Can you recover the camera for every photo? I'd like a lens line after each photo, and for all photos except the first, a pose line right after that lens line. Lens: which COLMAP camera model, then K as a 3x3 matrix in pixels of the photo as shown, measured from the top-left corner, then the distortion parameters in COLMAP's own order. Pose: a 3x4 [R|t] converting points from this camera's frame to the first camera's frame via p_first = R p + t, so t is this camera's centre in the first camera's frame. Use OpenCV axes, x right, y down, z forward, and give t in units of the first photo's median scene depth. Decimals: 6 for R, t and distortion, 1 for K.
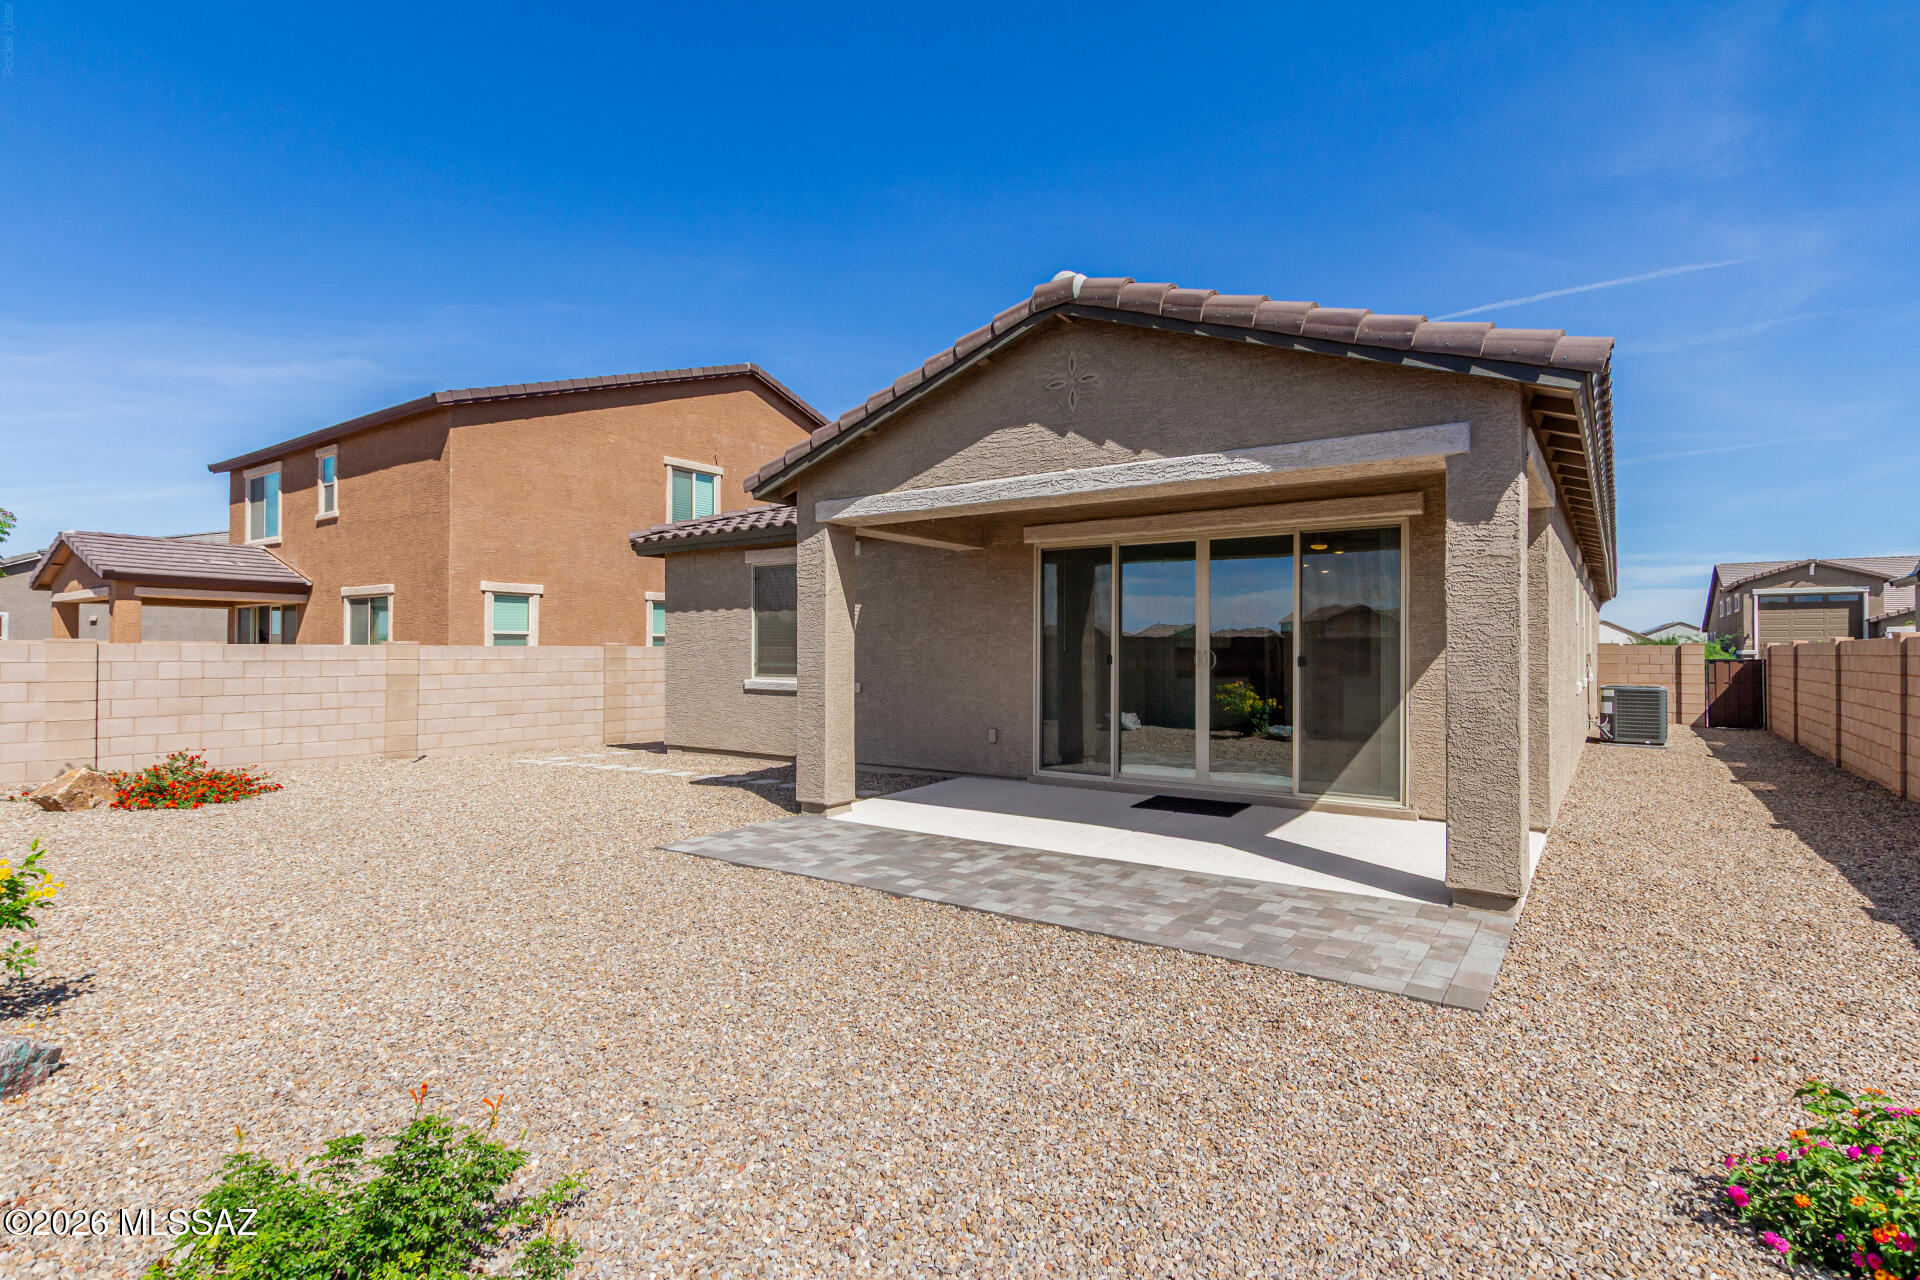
lens RADIAL K [[921.6, 0, 978.9], [0, 921.6, 635.7], [0, 0, 1]] dist [0.003924, 0.000301]
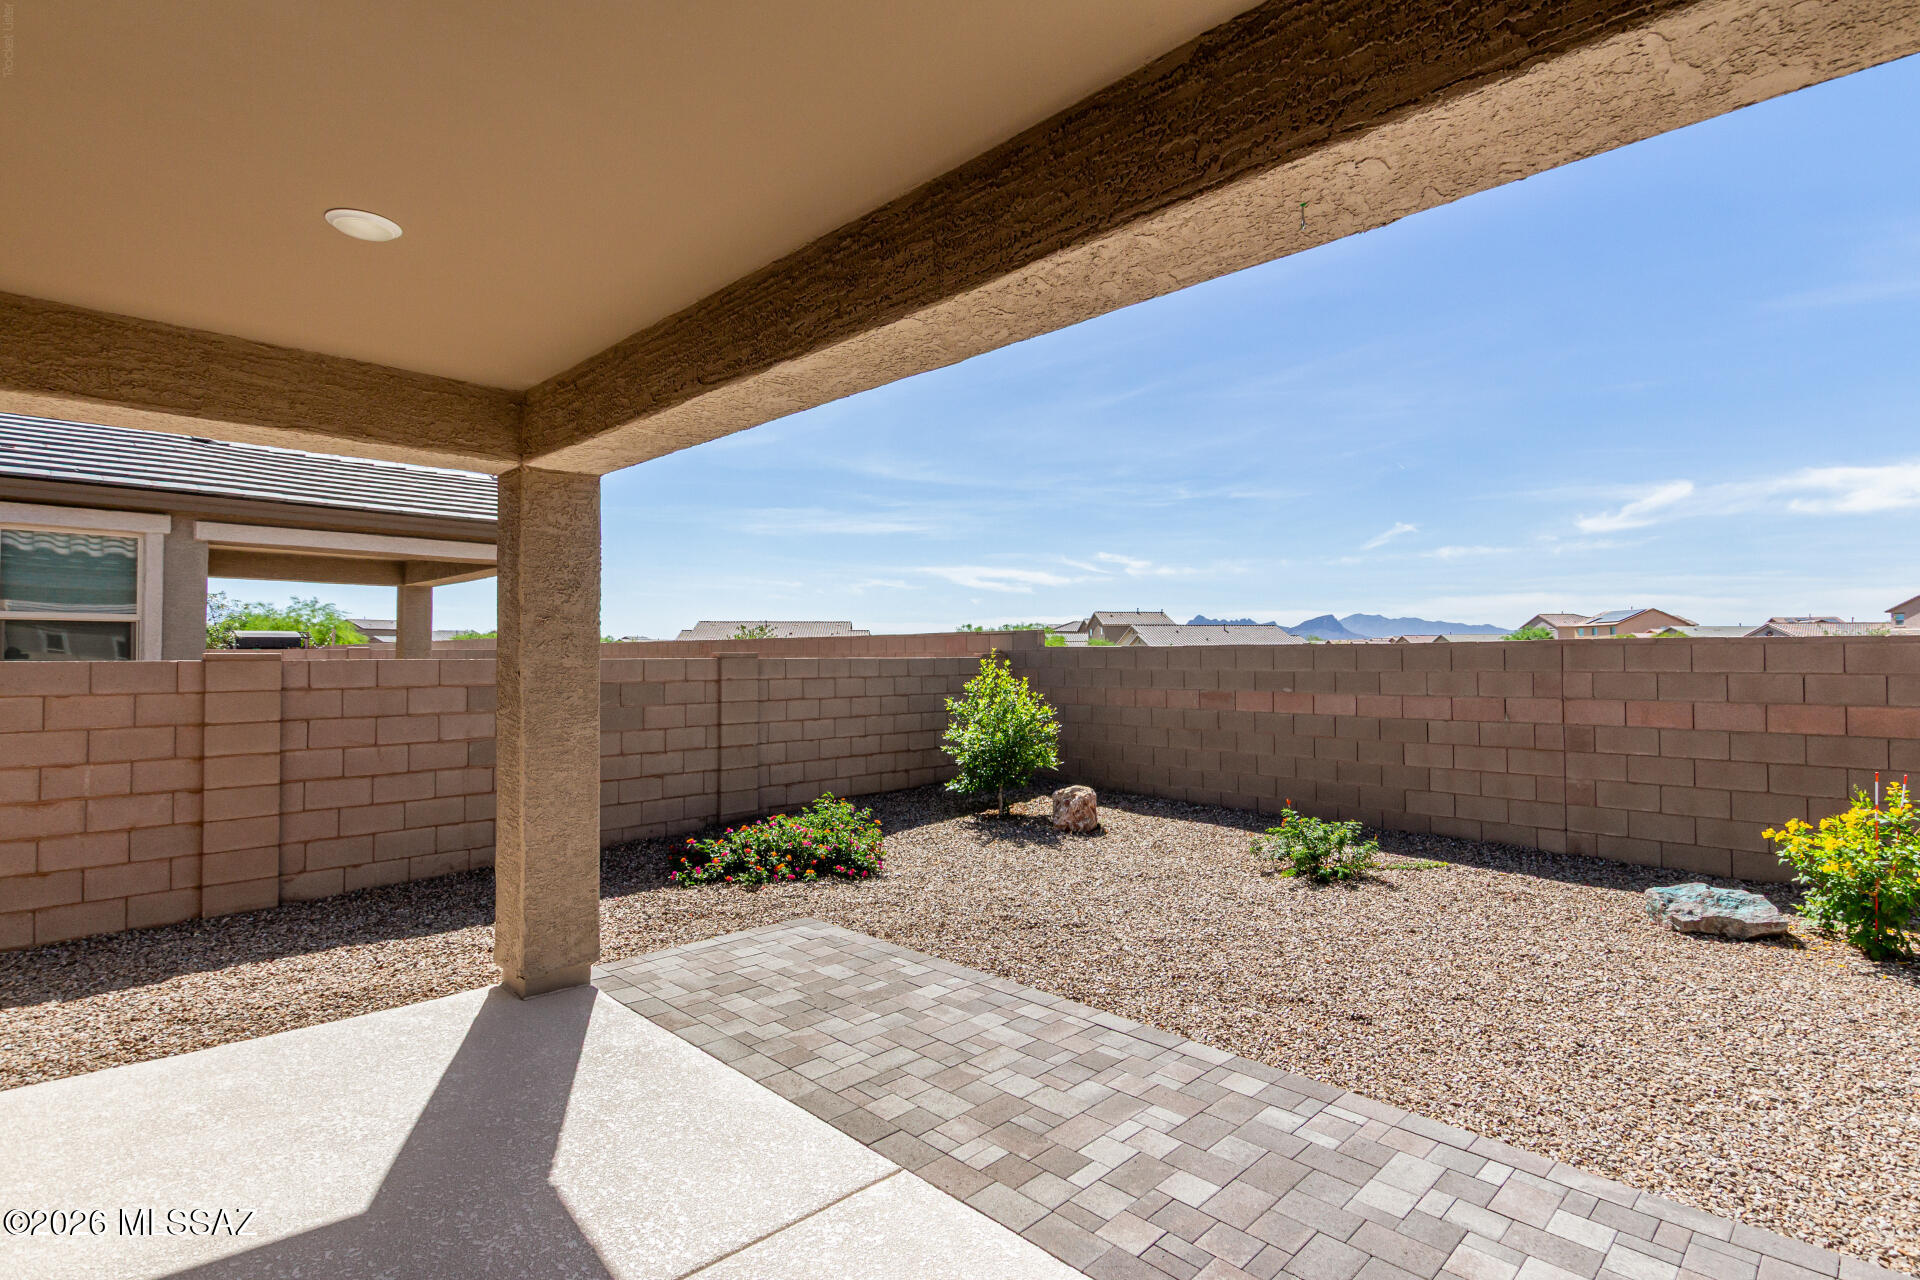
lens RADIAL K [[924.4, 0, 995.0], [0, 924.4, 633.1], [0, 0, 1]] dist [0.011563, -0.000288]
pose [[-0.987330, 0.004962, 0.158605, -0.010223], [-0.001645, 0.999137, -0.041498, -0.004881], [-0.158674, -0.041233, -0.986470, 1.734634]]
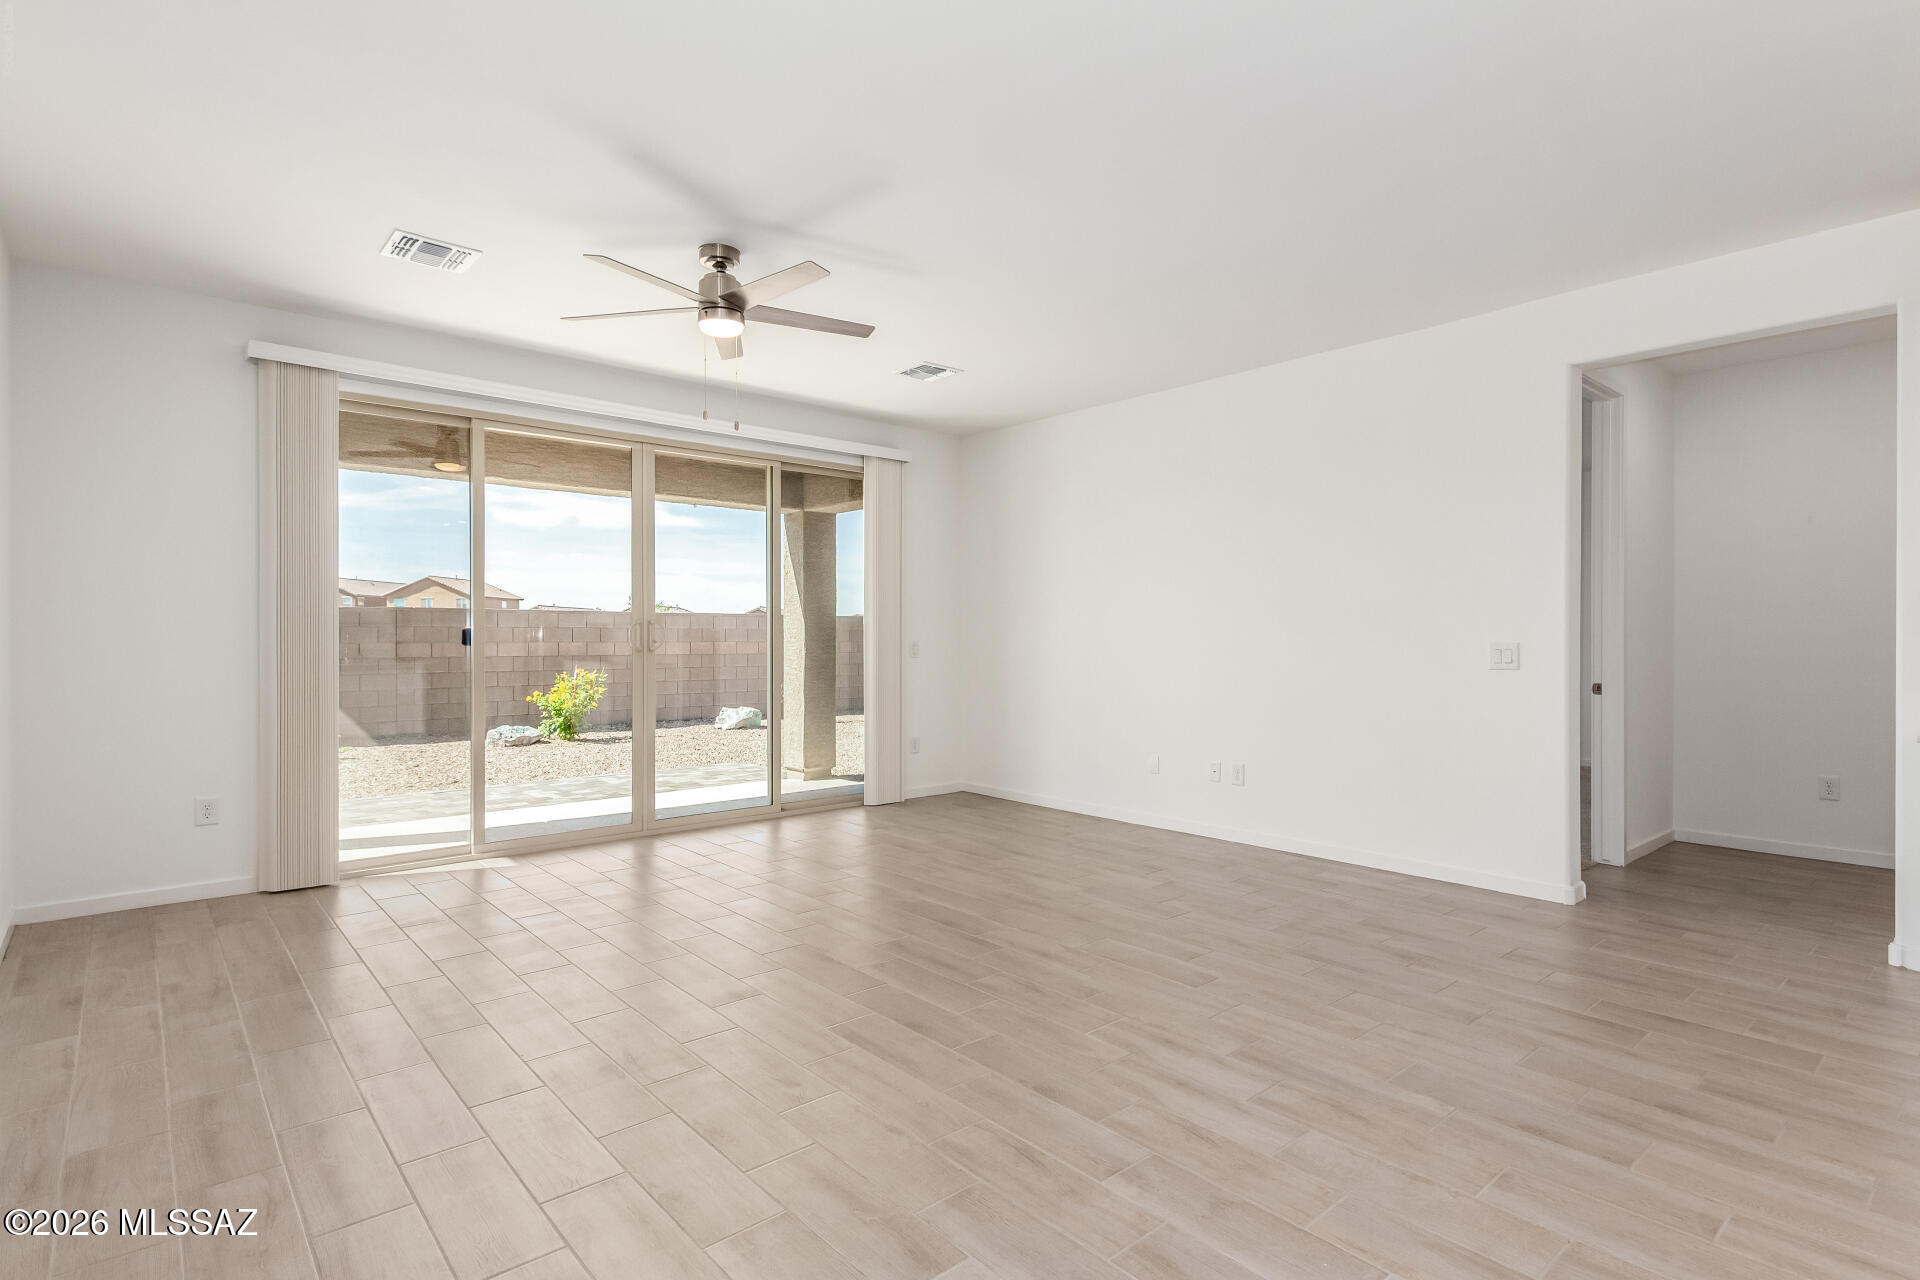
lens RADIAL K [[952.7, 0, 985.4], [0, 952.7, 636.6], [0, 0, 1]] dist [0.004773, -0.000073]
pose [[-0.228243, -0.003594, -0.973598, 1.320036], [0.014019, 0.999877, -0.006978, 0.055434], [0.973503, -0.015242, -0.228165, 2.182253]]
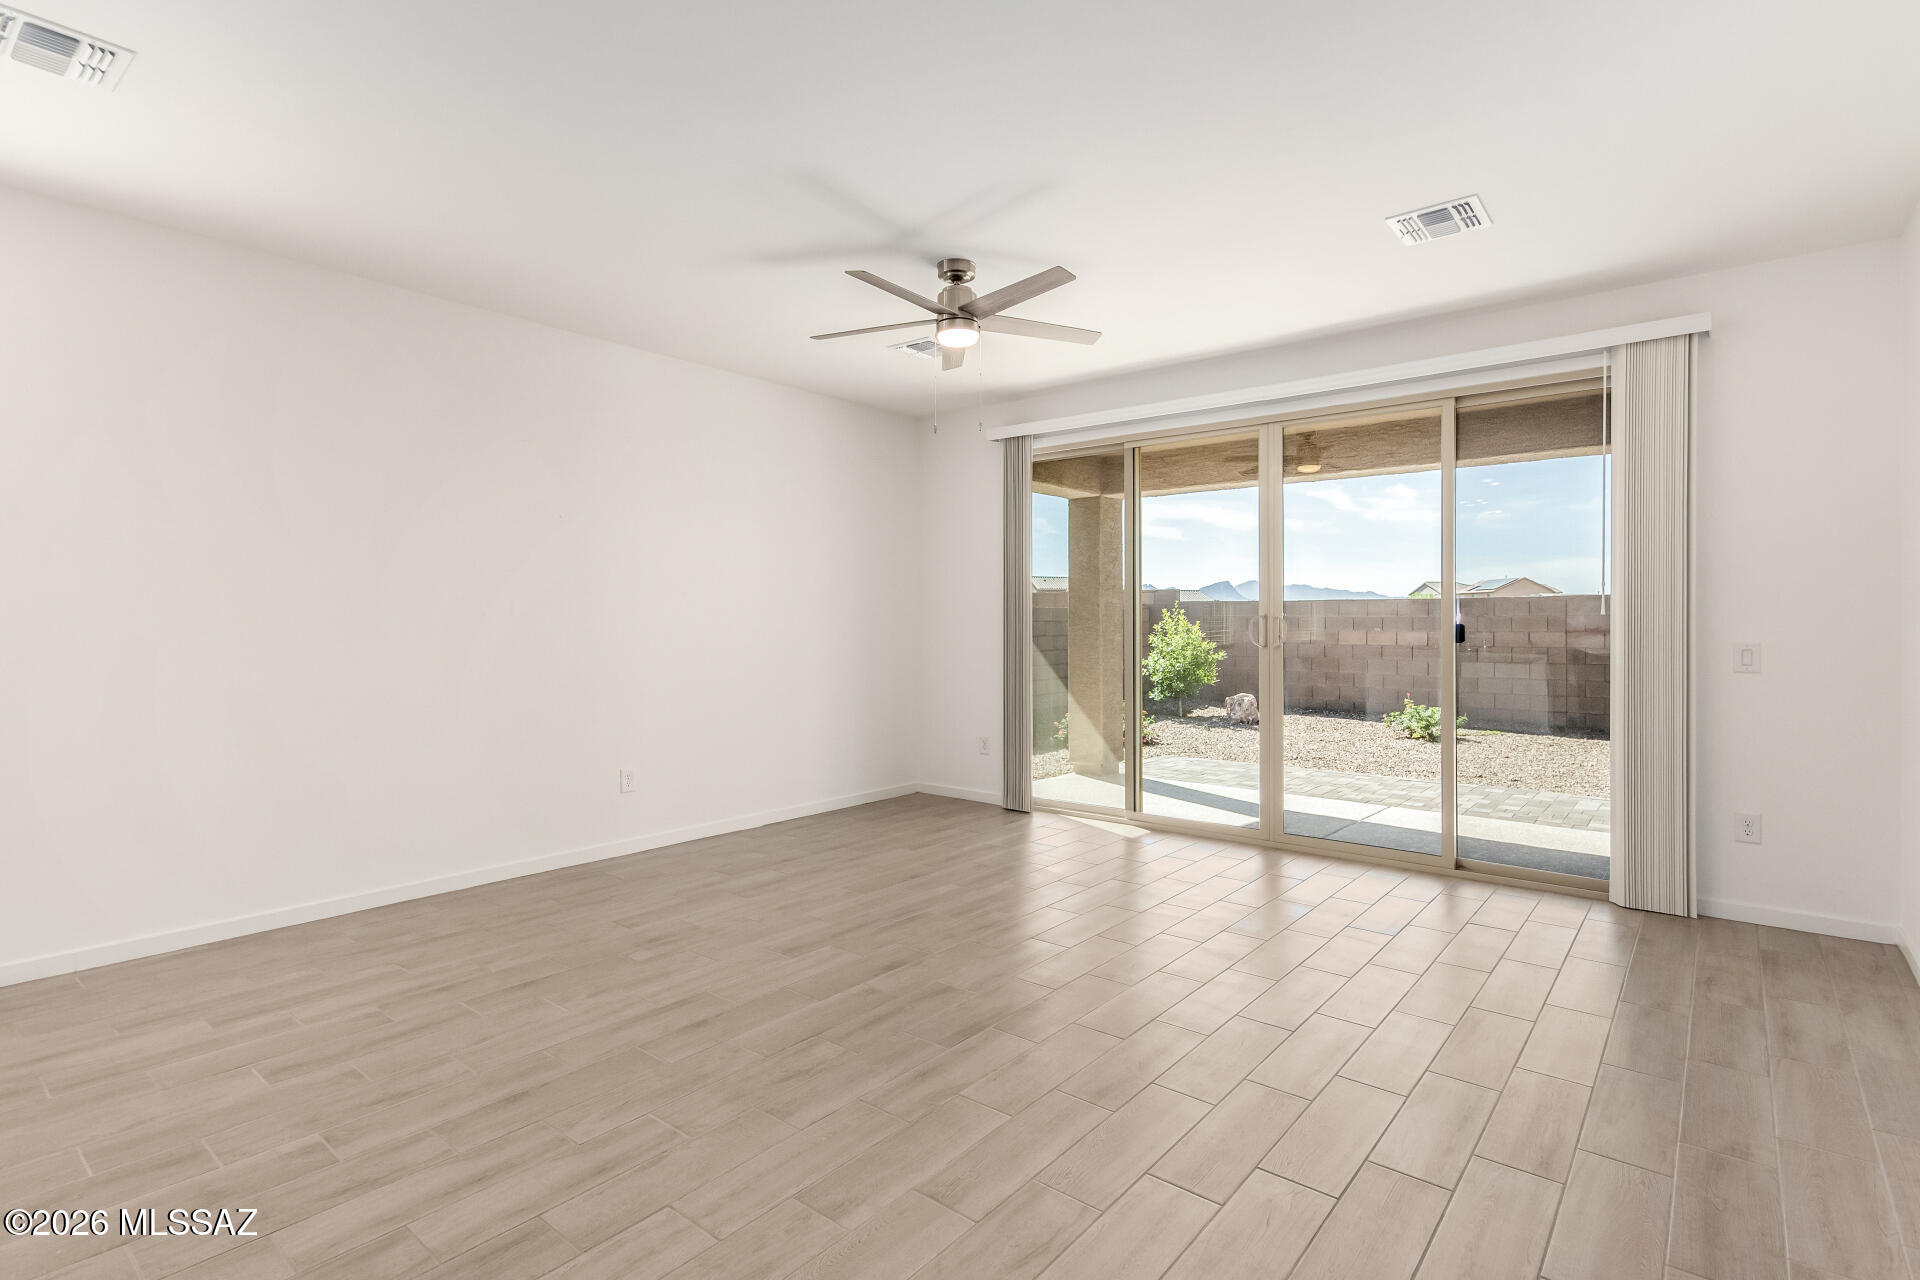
lens RADIAL K [[924.4, 0, 995.0], [0, 924.4, 633.1], [0, 0, 1]] dist [0.011563, -0.000288]
pose [[-0.998269, -0.003011, 0.058737, 0.609993], [-0.003181, 0.999991, -0.002801, 0.046764], [-0.058728, -0.002983, -0.998270, 2.537852]]
